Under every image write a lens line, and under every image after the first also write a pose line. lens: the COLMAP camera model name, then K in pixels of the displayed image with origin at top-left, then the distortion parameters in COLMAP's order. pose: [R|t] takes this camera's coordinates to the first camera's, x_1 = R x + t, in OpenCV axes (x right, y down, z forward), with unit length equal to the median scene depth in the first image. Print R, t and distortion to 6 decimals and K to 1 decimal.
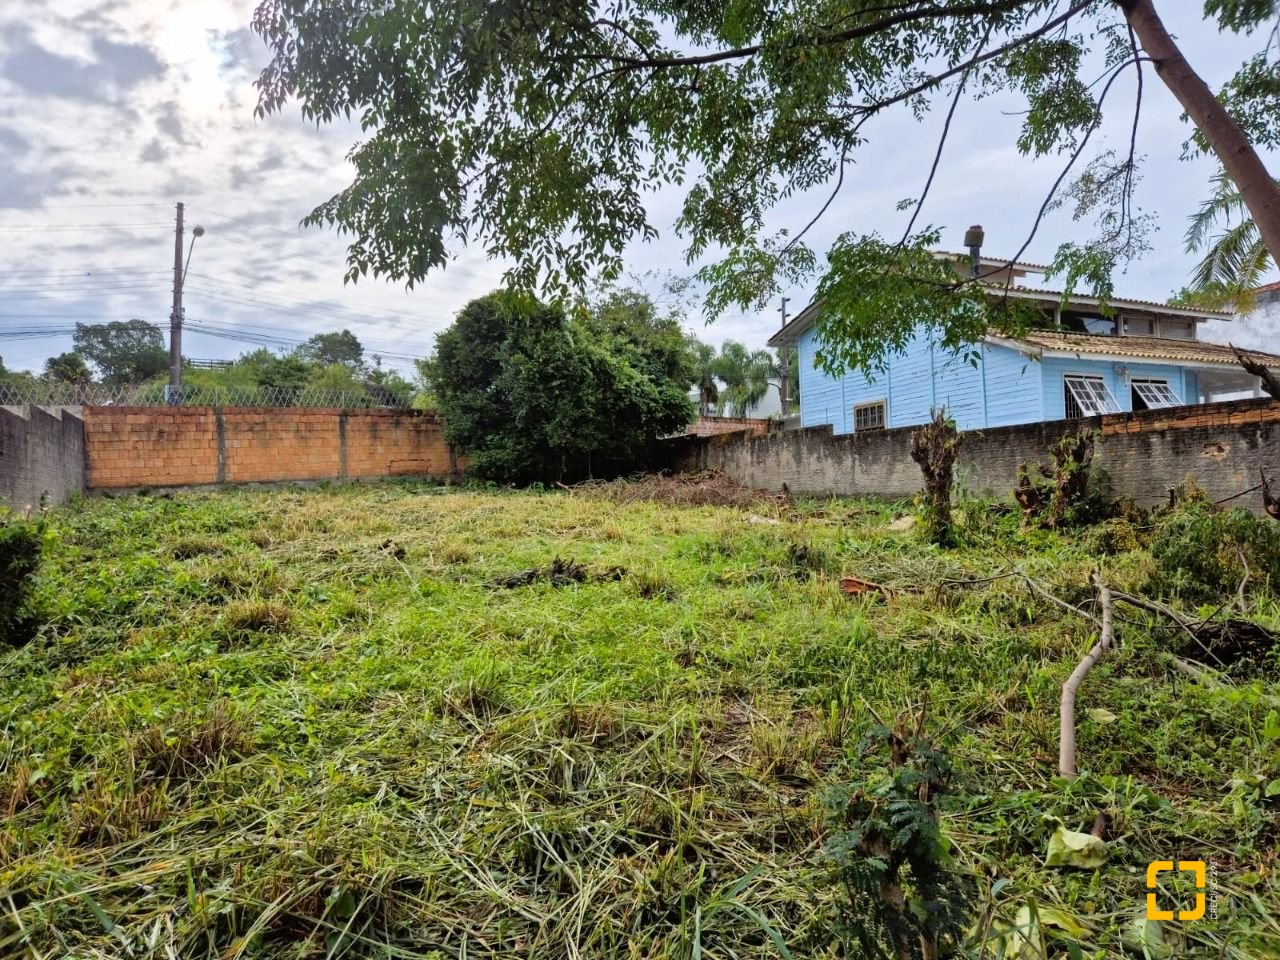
lens RADIAL K [[853.3, 0, 647.8], [0, 853.3, 476.9], [0, 0, 1]] dist [0.068355, -0.060552]
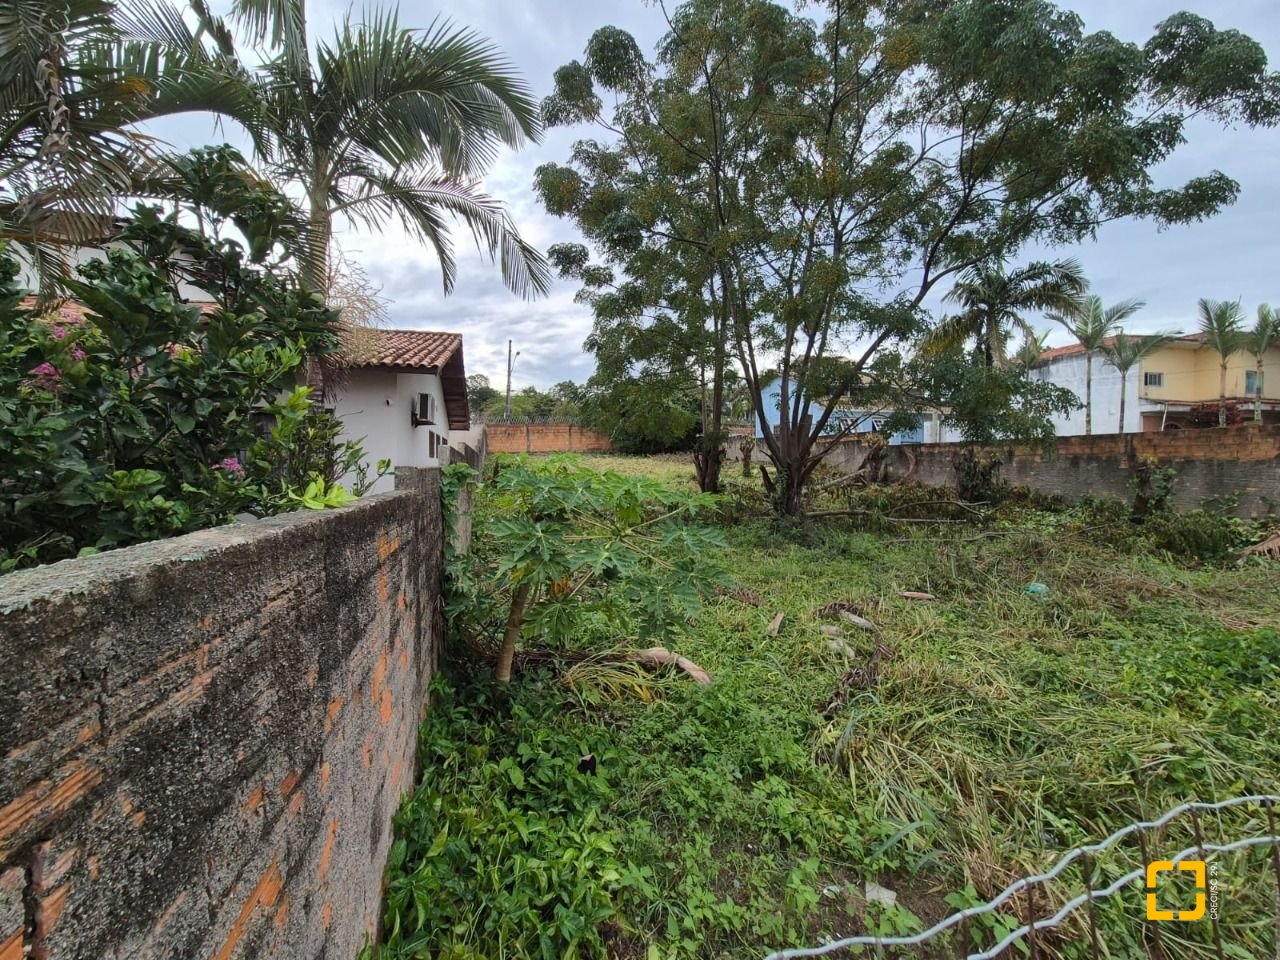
lens RADIAL K [[521.4, 0, 631.3], [0, 521.4, 475.0], [0, 0, 1]] dist [0.002228, -0.001994]
pose [[0.977110, 0.027202, -0.210987, 0.166171], [-0.016162, 0.998417, 0.053876, -0.013837], [0.212119, -0.049233, 0.976003, -0.521269]]
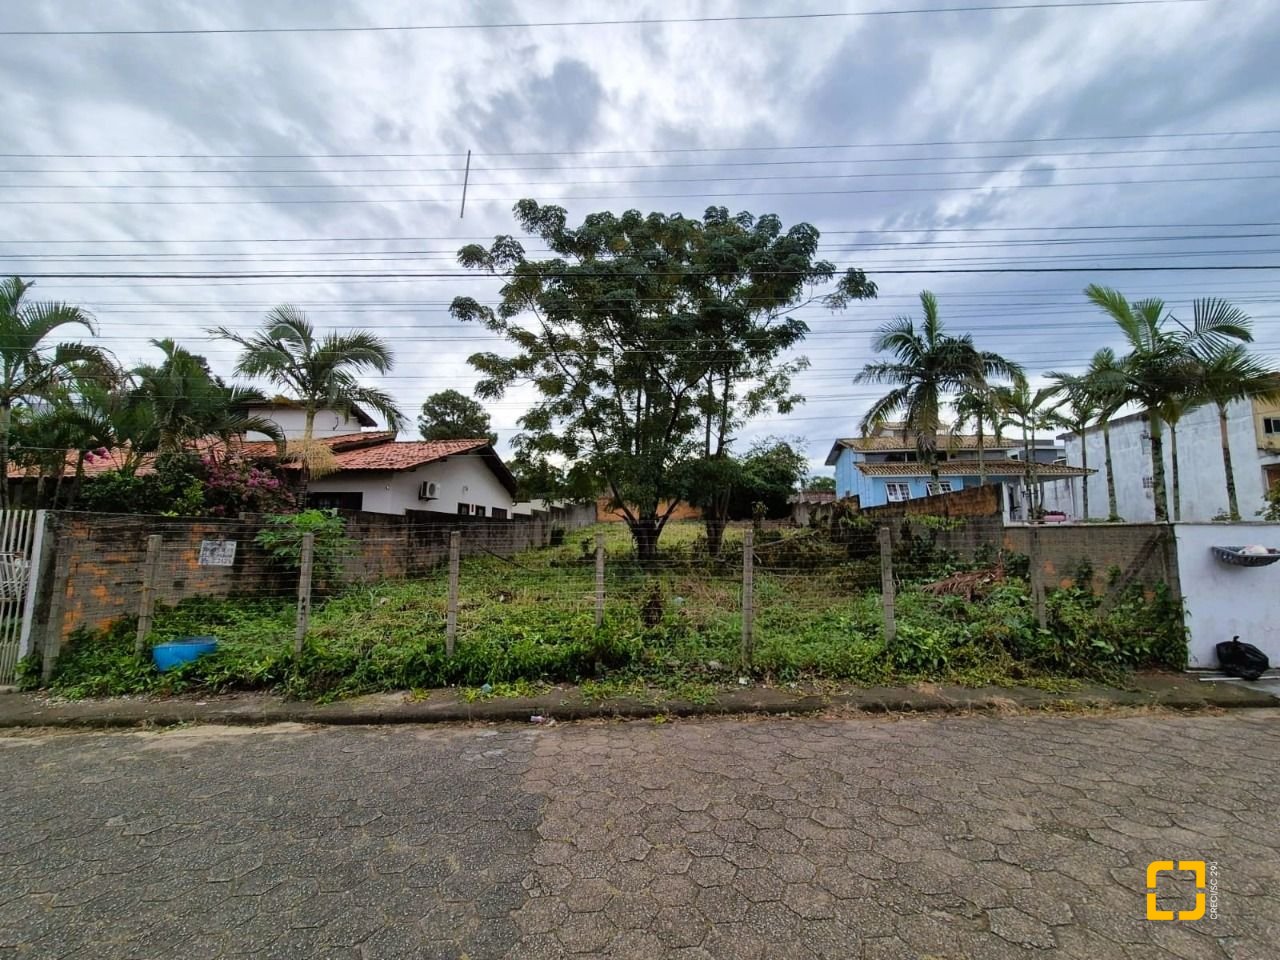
lens RADIAL K [[523.1, 0, 633.0], [0, 523.1, 481.2], [0, 0, 1]] dist [-0.000488, -0.000311]
pose [[0.828384, -0.031491, -0.559275, 0.583117], [-0.007269, 0.997730, -0.066945, -0.007647], [0.560114, 0.059521, 0.826275, -0.586257]]
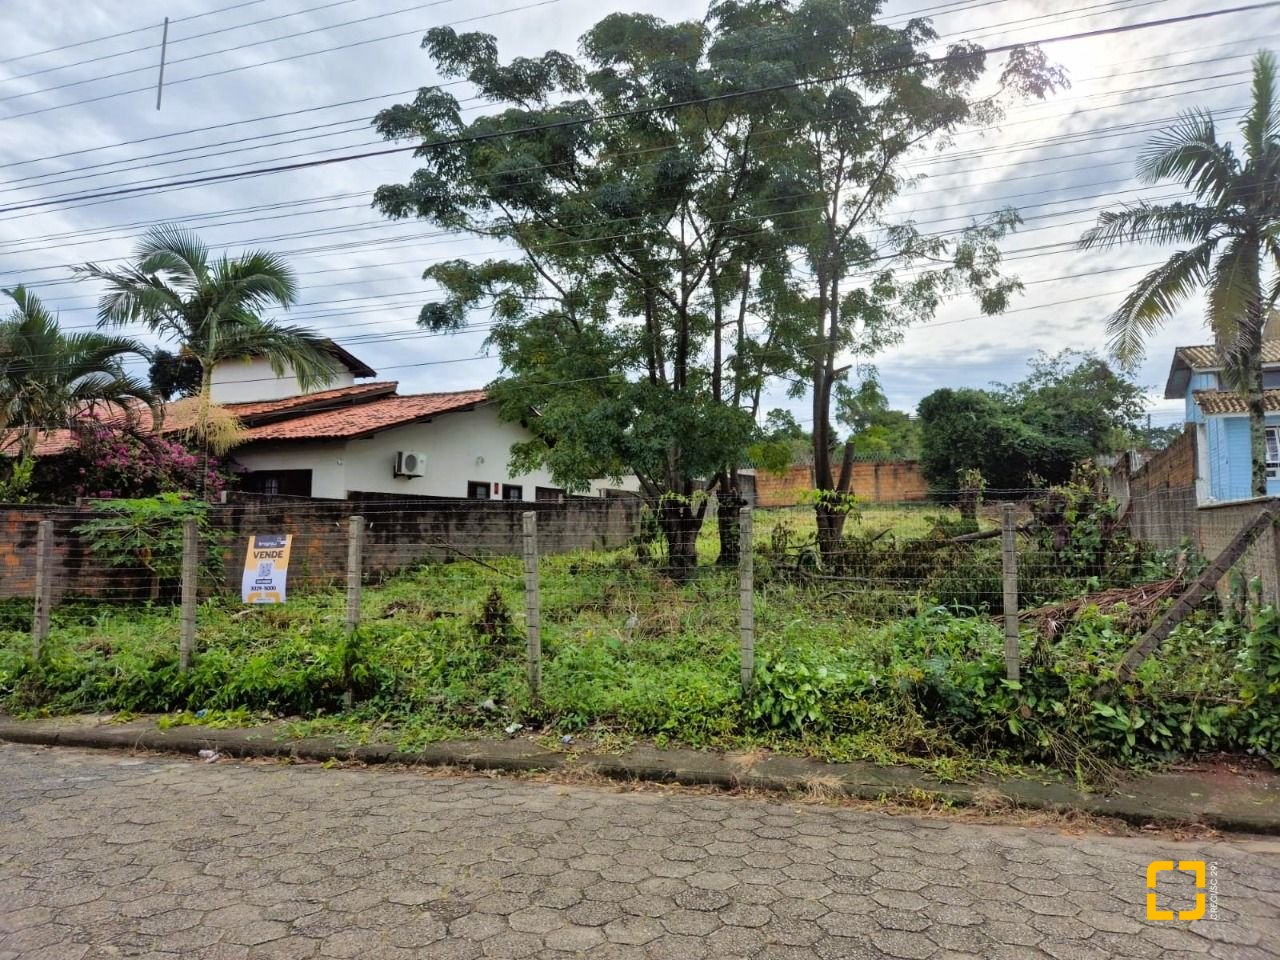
lens RADIAL K [[849.3, 0, 646.5], [0, 849.3, 484.3], [0, 0, 1]] dist [0.070079, -0.061649]
pose [[0.623966, -0.016680, -0.781274, 0.756237], [0.004093, 0.999828, -0.018077, -0.005360], [0.781441, 0.008081, 0.623927, -0.475968]]
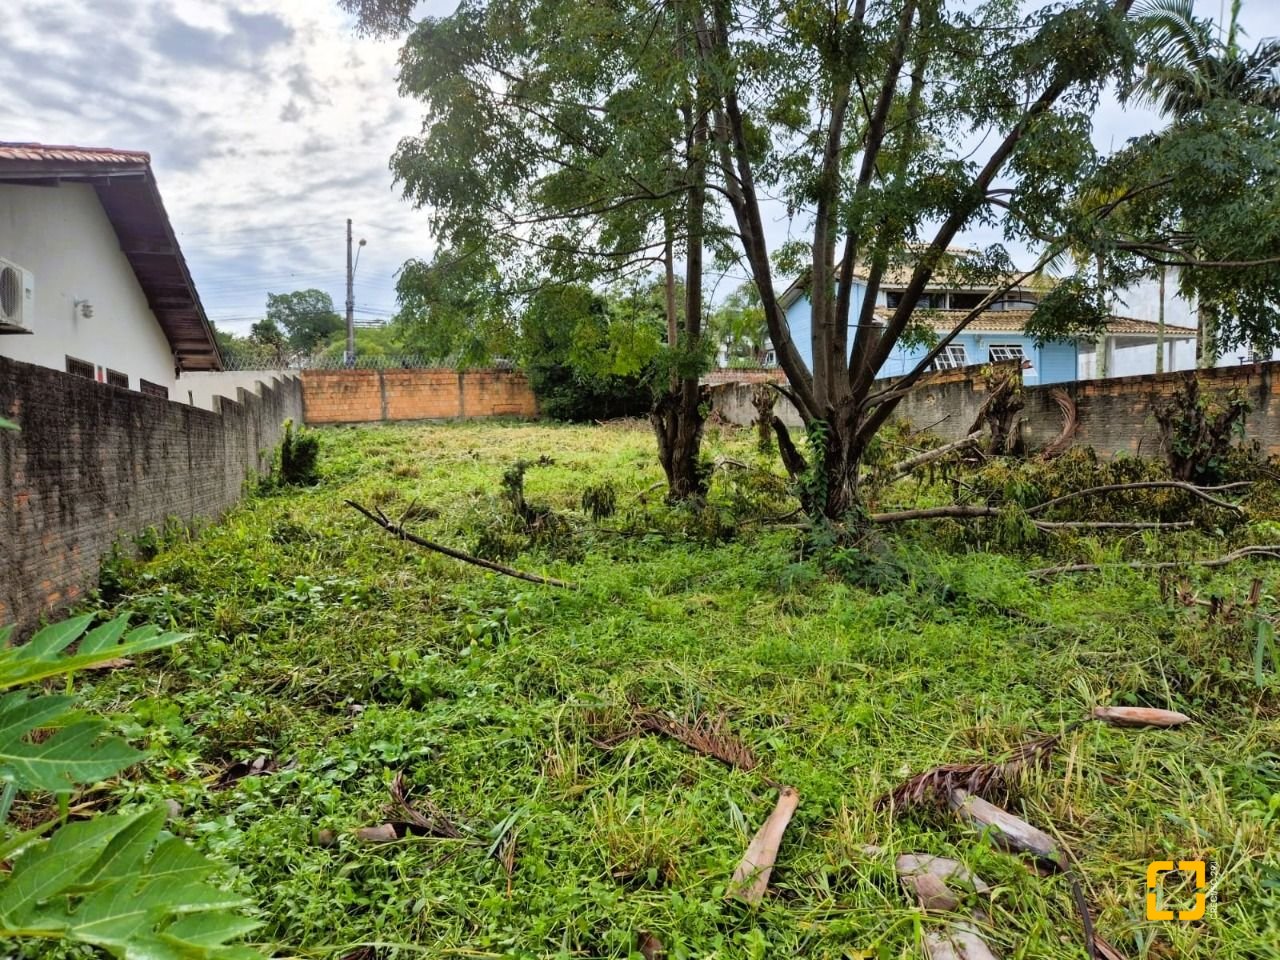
lens RADIAL K [[849.3, 0, 646.5], [0, 849.3, 484.3], [0, 0, 1]] dist [0.070079, -0.061649]
pose [[0.988244, 0.010335, -0.152537, 0.184218], [0.001762, 0.996876, 0.078957, 0.001773], [0.152877, -0.078297, 0.985139, -0.399624]]
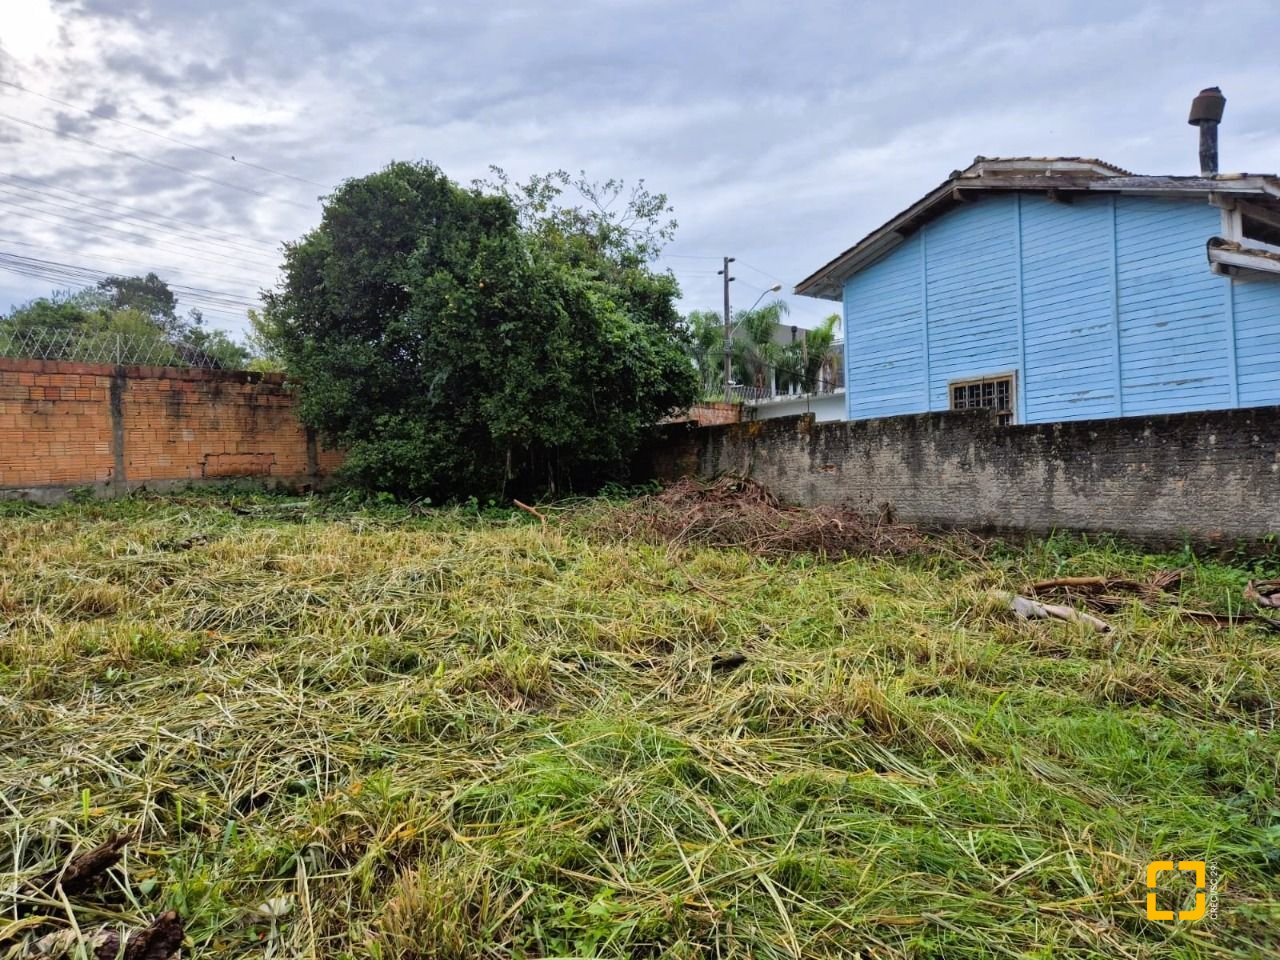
lens RADIAL K [[856.4, 0, 636.5], [0, 856.4, 483.4], [0, 0, 1]] dist [0.063198, -0.064187]
pose [[0.987926, 0.008000, 0.154722, -0.102285], [-0.011129, 0.999750, 0.019372, -0.014985], [-0.154528, -0.020860, 0.987768, 0.381934]]
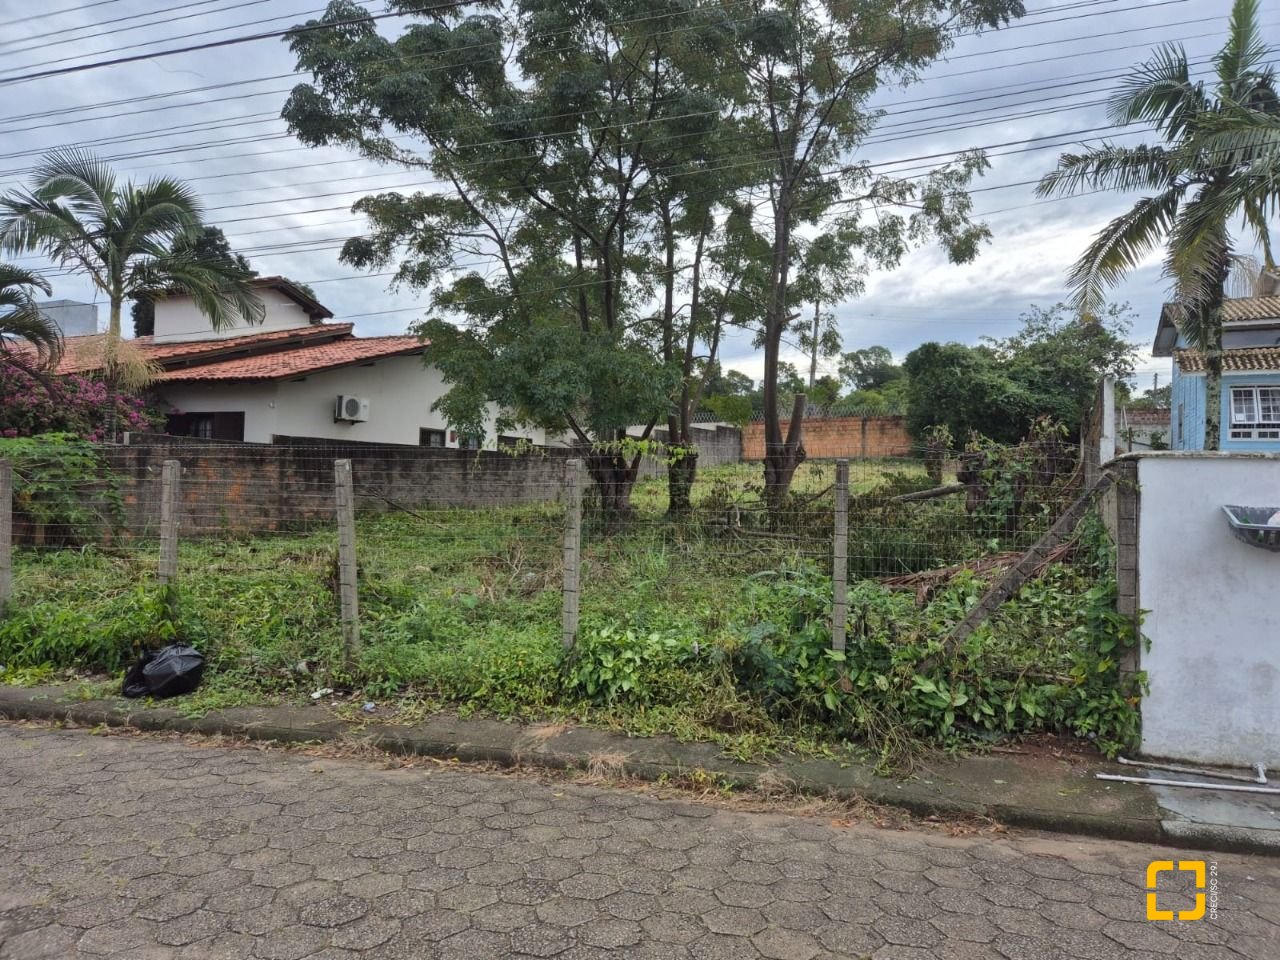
lens RADIAL K [[847.4, 0, 662.7], [0, 847.4, 480.0], [0, 0, 1]] dist [0.071796, -0.057875]
pose [[0.625604, 0.035127, -0.779349, 0.775983], [-0.014158, 0.999332, 0.033677, -0.005300], [0.780012, -0.010034, 0.625684, -0.406866]]
